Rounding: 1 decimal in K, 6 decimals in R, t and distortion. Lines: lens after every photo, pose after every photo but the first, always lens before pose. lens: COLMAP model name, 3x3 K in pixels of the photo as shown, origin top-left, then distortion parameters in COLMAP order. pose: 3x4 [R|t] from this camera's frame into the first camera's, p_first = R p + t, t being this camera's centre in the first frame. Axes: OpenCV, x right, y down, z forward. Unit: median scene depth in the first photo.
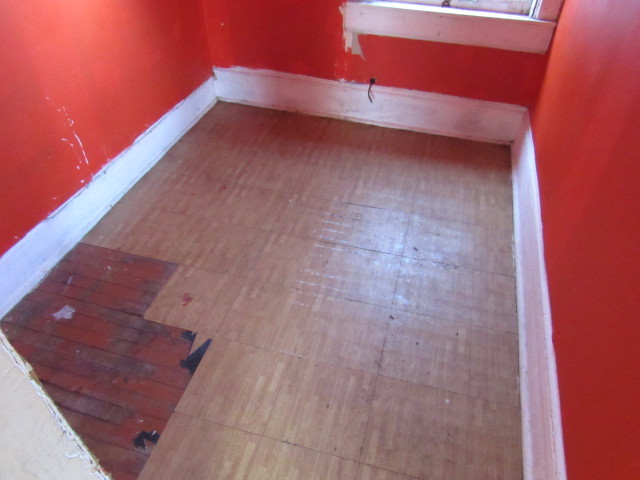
lens RADIAL K [[461.2, 0, 320.0], [0, 461.2, 240.0], [0, 0, 1]] dist [-0.020367, 0.002568]
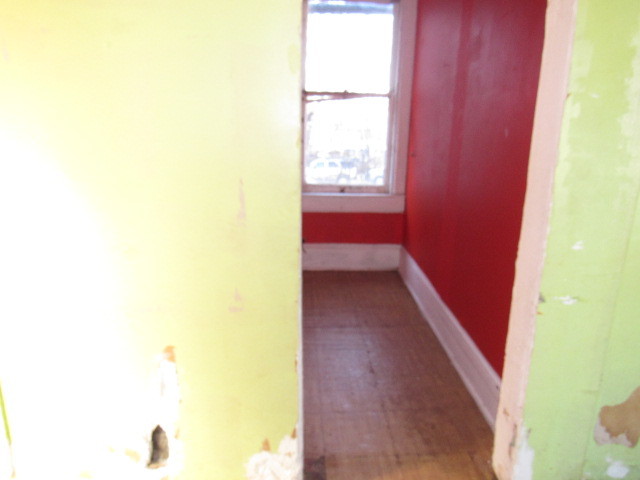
lens RADIAL K [[461.2, 0, 320.0], [0, 461.2, 240.0], [0, 0, 1]] dist [-0.020367, 0.002568]
pose [[0.949553, -0.081295, 0.302888, -0.289652], [0.206347, 0.889255, -0.408223, 0.280719], [-0.236158, 0.450129, 0.861169, -0.318160]]
